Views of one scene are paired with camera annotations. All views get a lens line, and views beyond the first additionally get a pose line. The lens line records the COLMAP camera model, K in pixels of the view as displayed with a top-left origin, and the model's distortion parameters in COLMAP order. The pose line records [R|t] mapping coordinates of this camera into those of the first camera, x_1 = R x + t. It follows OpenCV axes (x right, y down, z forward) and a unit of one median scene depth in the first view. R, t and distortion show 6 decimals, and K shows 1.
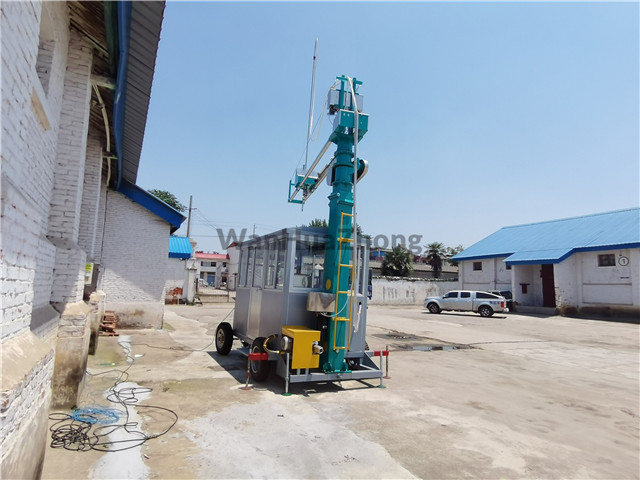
lens RADIAL K [[369.4, 0, 321.2], [0, 369.4, 240.2], [0, 0, 1]] dist [0.003534, 0.000377]
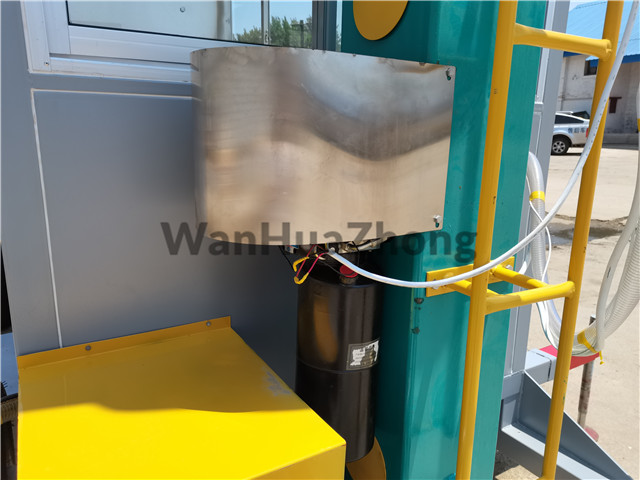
lens RADIAL K [[480.8, 0, 320.2], [0, 480.8, 239.2], [0, 0, 1]] dist [0.004388, -0.001776]
pose [[0.996285, -0.063318, 0.058365, -0.003128], [0.038443, 0.933504, 0.356502, 0.039266], [-0.077057, -0.352934, 0.932470, 0.238908]]
